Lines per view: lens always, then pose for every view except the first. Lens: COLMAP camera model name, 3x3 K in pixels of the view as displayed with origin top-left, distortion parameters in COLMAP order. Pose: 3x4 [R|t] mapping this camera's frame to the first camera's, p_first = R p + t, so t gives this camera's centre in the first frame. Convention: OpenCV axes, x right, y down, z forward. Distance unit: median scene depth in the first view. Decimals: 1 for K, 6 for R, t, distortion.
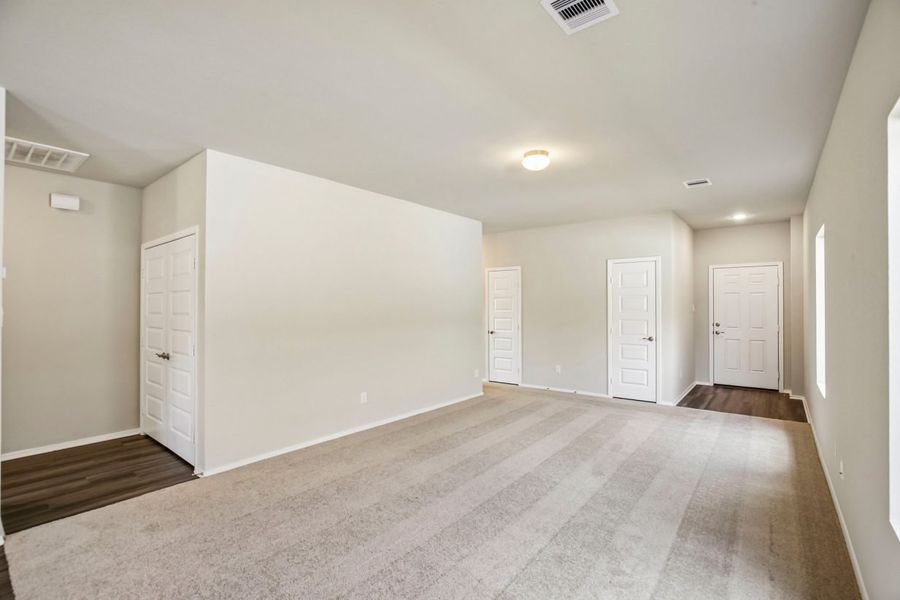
lens RADIAL K [[411.6, 0, 450.2], [0, 411.6, 307.3], [0, 0, 1]] dist [-0.033142, 0.008769]
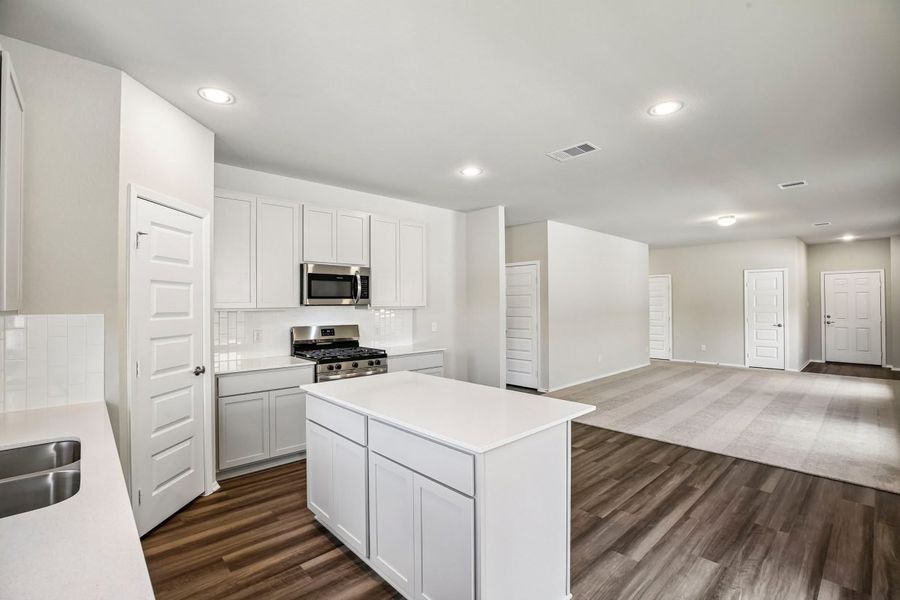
lens RADIAL K [[411.6, 0, 448.5], [0, 411.6, 303.2], [0, 0, 1]] dist [-0.033142, 0.008769]
pose [[0.989504, -0.003637, -0.144463, -0.436404], [0.002705, 0.999974, -0.006648, 0.005213], [0.144483, 0.006187, 0.989488, -0.549561]]
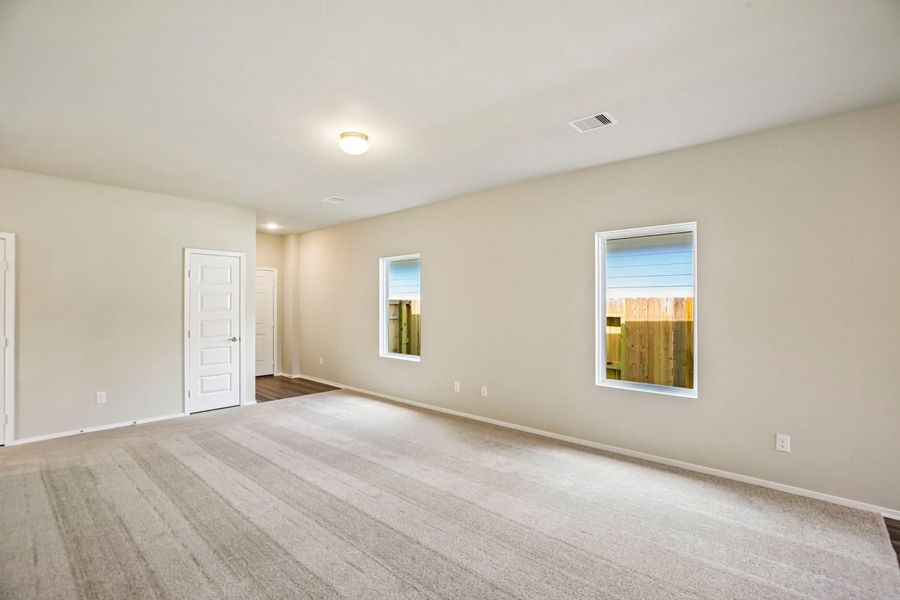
lens RADIAL K [[411.6, 0, 448.5], [0, 411.6, 302.7], [0, 0, 1]] dist [-0.033142, 0.008769]
pose [[0.055064, 0.007630, 0.998454, -0.406601], [-0.001605, 0.999970, -0.007553, -0.000972], [-0.998482, -0.001186, 0.055074, 0.434371]]
